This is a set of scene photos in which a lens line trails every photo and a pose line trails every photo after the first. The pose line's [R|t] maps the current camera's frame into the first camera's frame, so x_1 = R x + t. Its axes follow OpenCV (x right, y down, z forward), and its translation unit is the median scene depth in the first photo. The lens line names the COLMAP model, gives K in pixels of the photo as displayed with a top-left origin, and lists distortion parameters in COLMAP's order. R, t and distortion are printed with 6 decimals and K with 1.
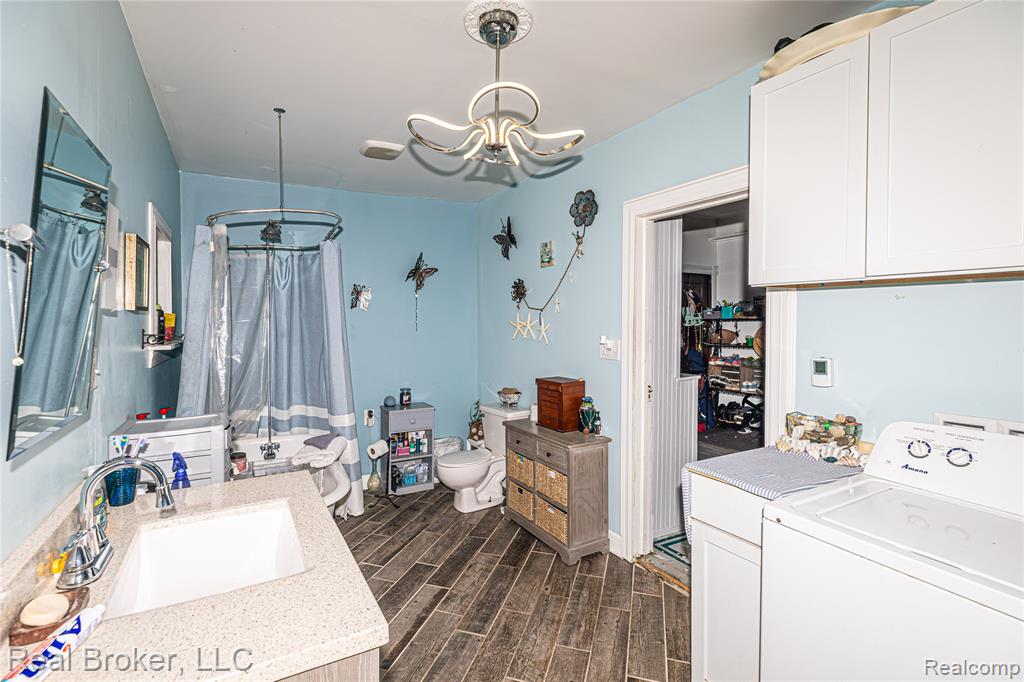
lens RADIAL K [[467.3, 0, 509.5], [0, 467.3, 323.9], [0, 0, 1]] dist [0.001414, -0.000078]
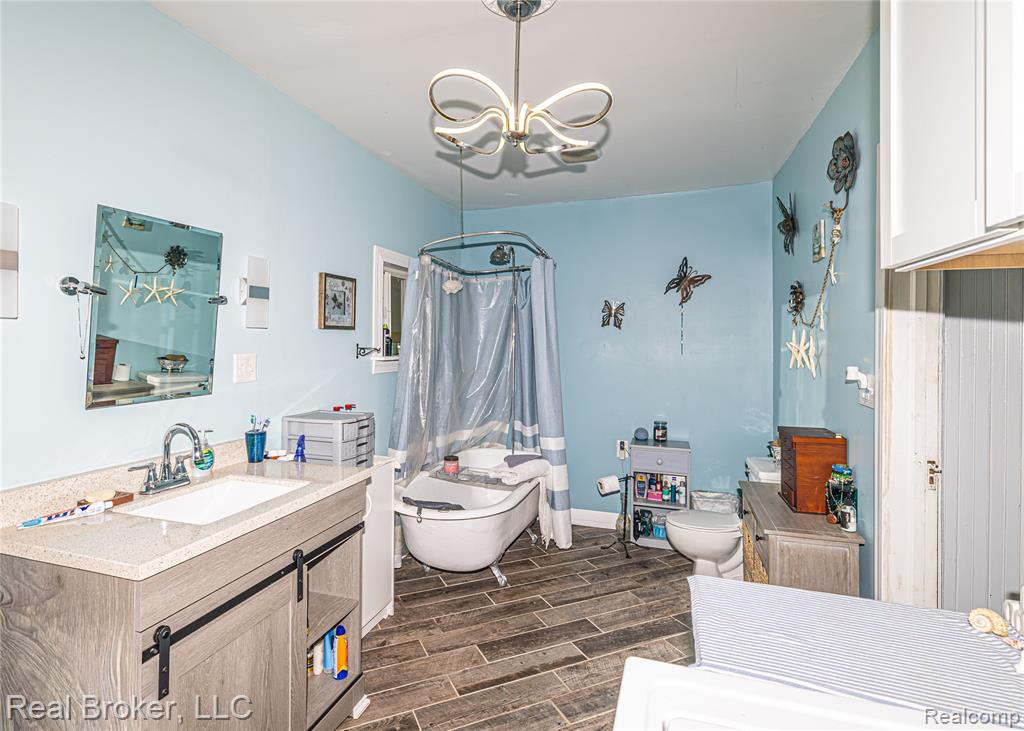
lens RADIAL K [[540.0, 0, 509.7], [0, 540.0, 335.4], [0, 0, 1]] dist [0.000696, 0.000075]
pose [[0.676251, 0.001355, -0.736670, 0.344918], [-0.015687, 0.999798, -0.012562, 0.000362], [0.736505, 0.020051, 0.676135, 0.161557]]
